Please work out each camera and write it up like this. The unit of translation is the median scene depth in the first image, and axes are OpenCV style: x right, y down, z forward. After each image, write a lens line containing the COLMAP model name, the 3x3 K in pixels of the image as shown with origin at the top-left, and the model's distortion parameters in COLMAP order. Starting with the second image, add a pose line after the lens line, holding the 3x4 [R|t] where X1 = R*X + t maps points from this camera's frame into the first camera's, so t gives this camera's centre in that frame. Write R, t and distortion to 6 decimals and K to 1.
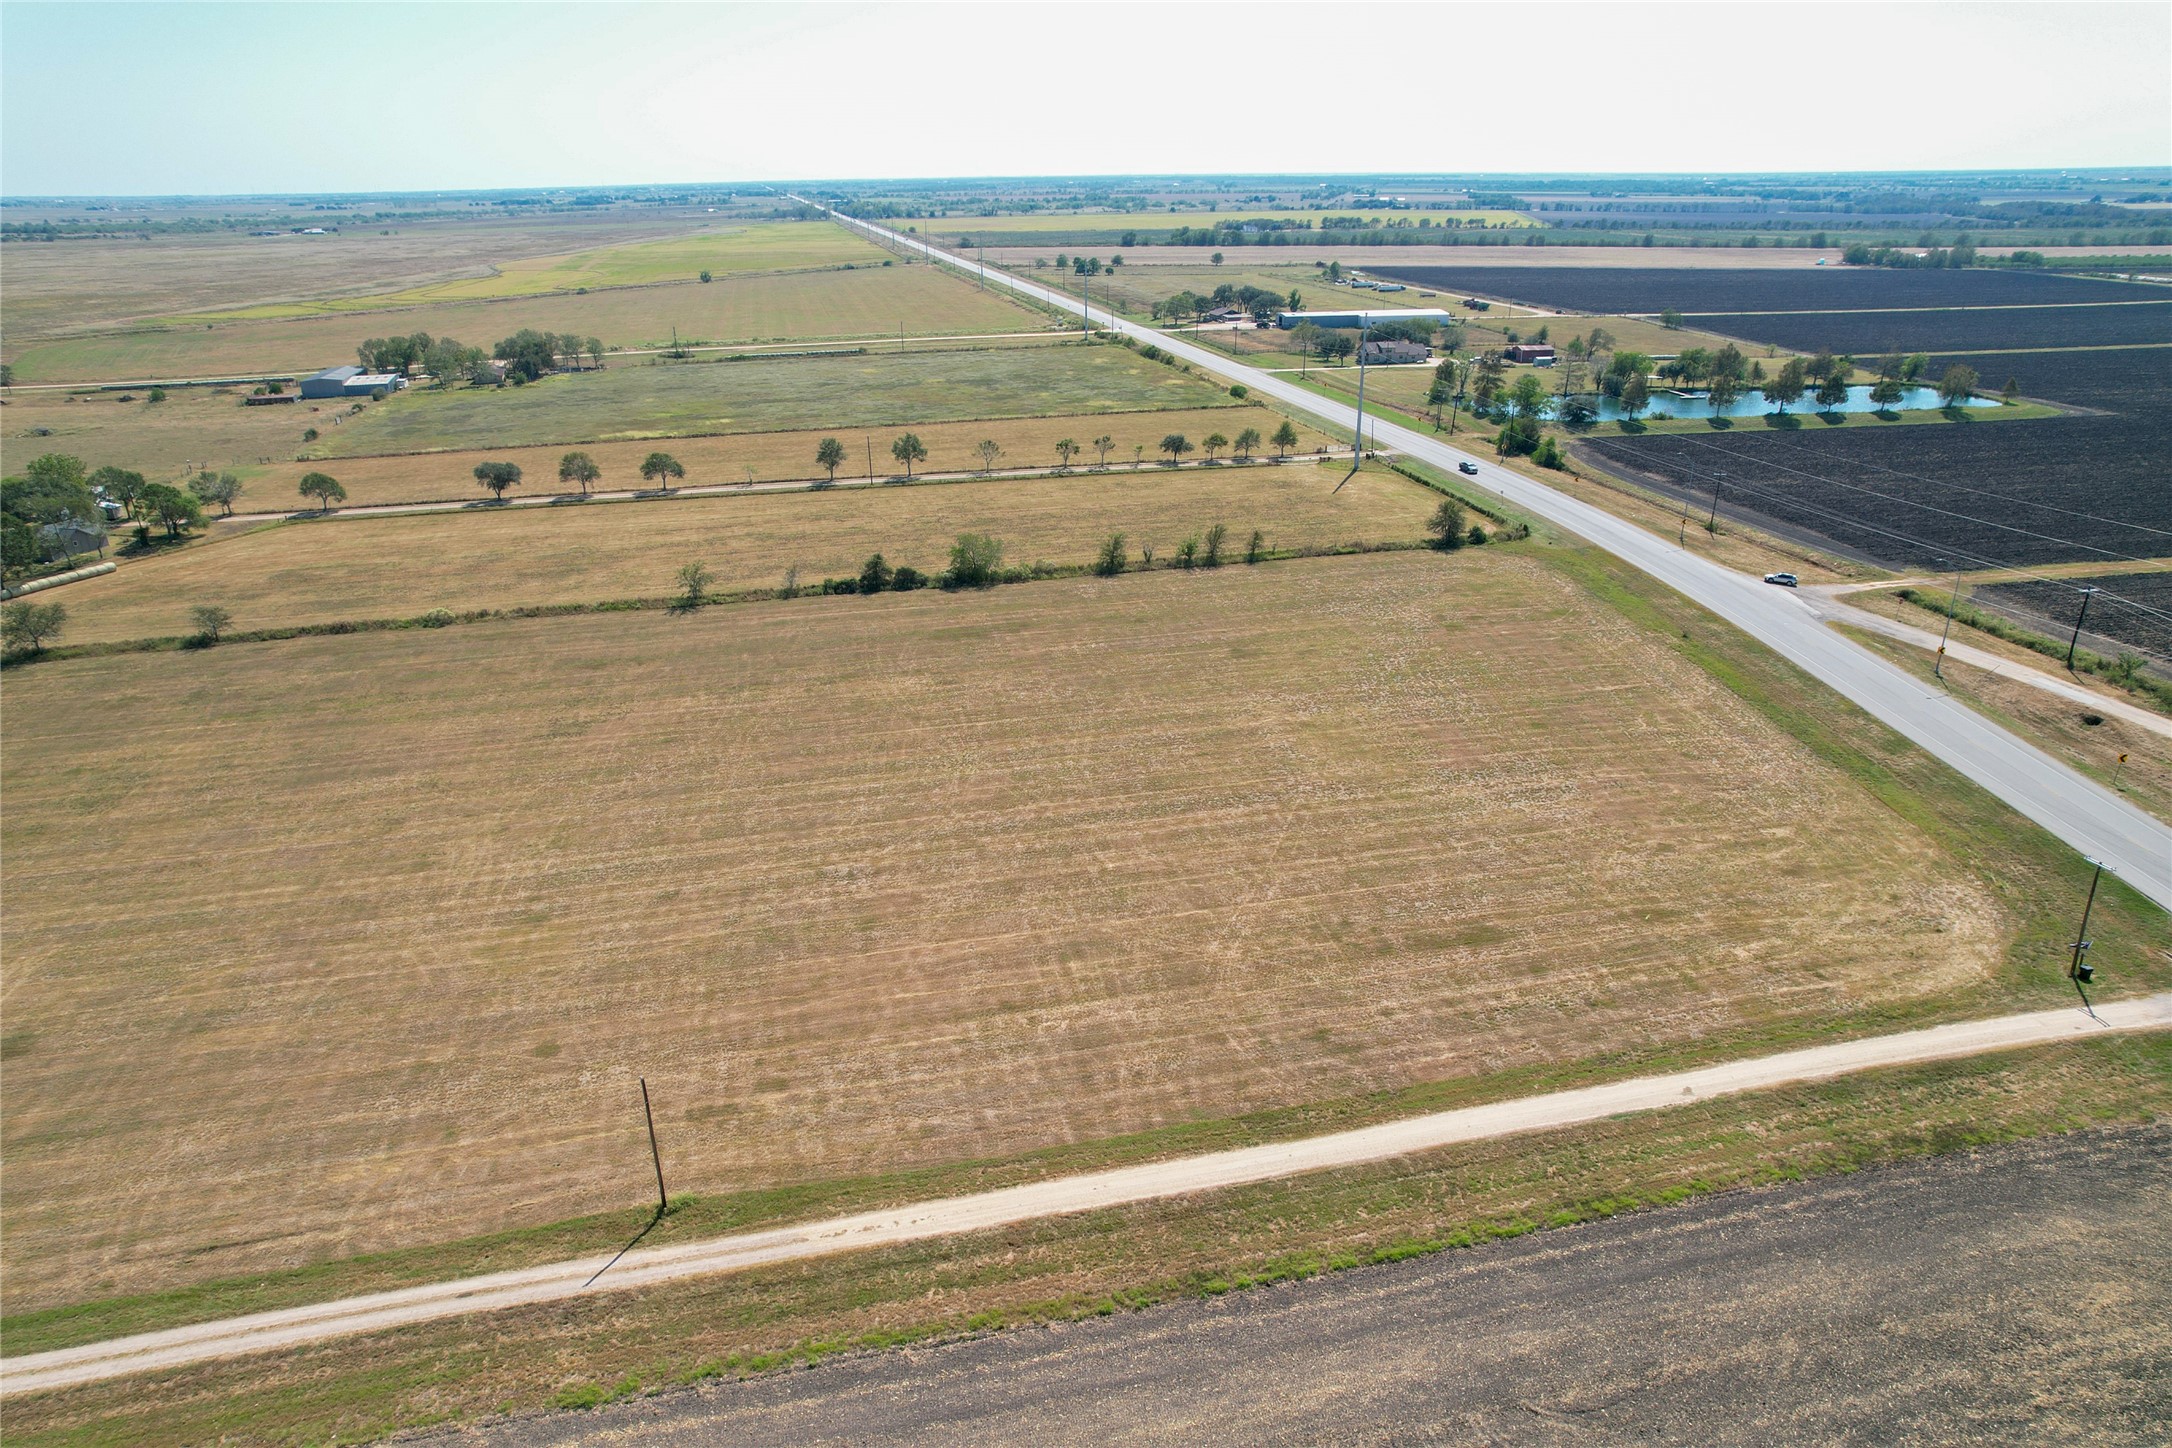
lens RADIAL K [[1385.2, 0, 1087.4], [0, 1385.2, 722.3], [0, 0, 1]] dist [-0.074583, 0.064049]
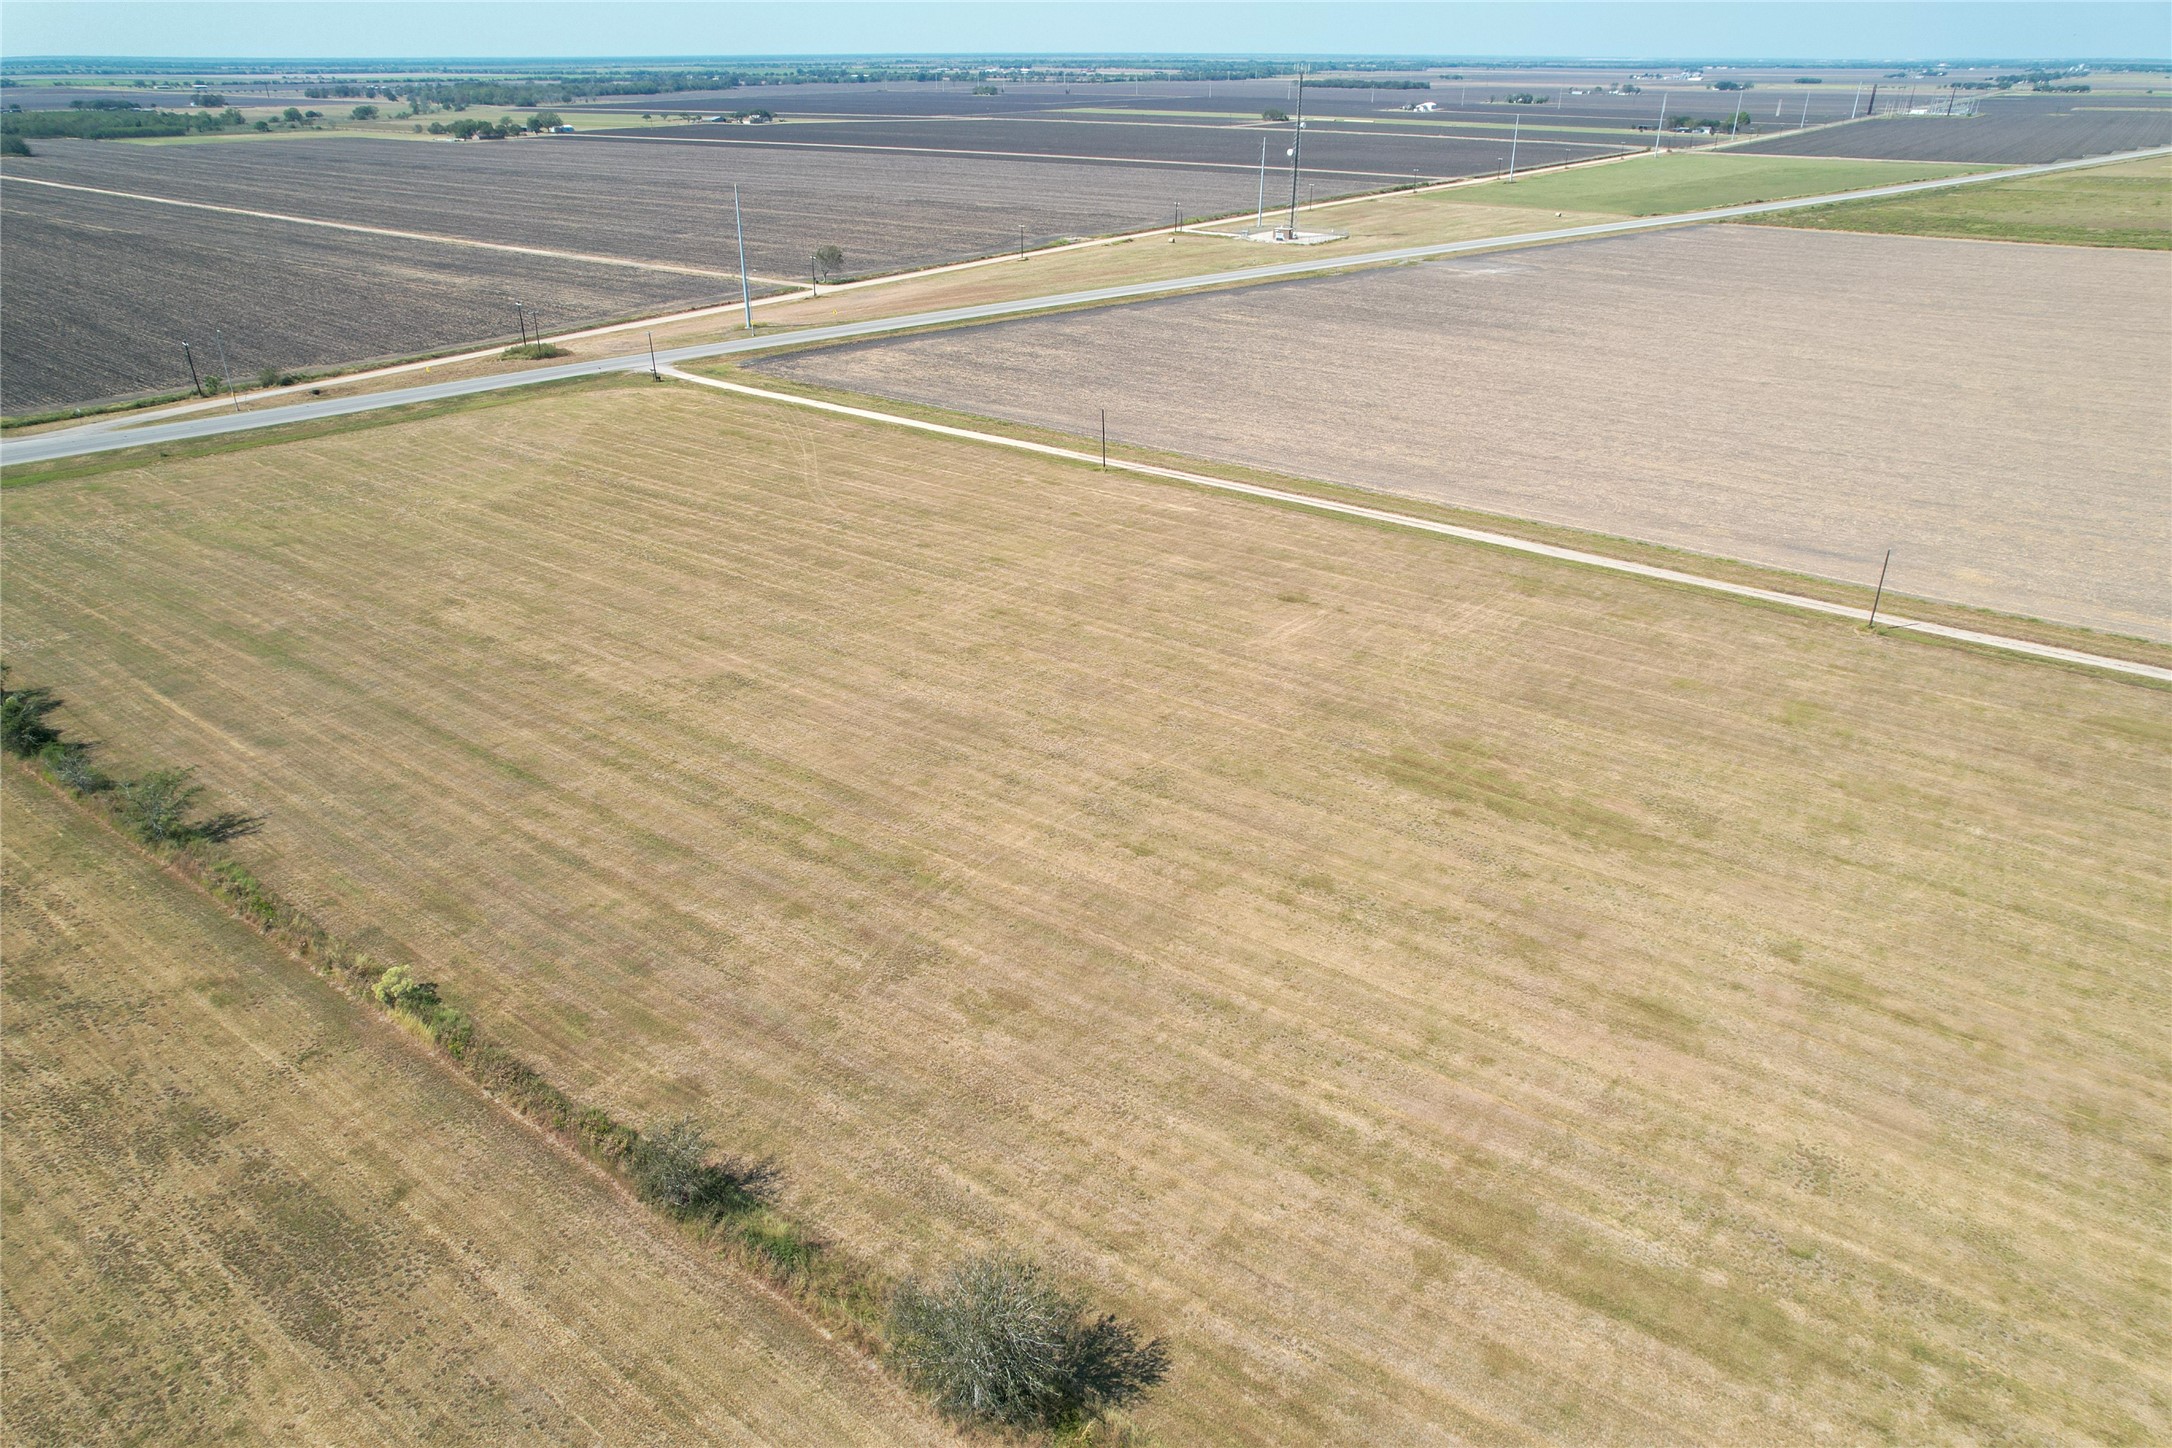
lens RADIAL K [[1385.2, 0, 1090.8], [0, 1385.2, 733.4], [0, 0, 1]] dist [-0.074583, 0.064049]
pose [[-0.645938, -0.331381, 0.687714, -0.950665], [0.291857, 0.725231, 0.623586, -0.376306], [-0.705396, 0.603512, -0.371739, 0.981040]]
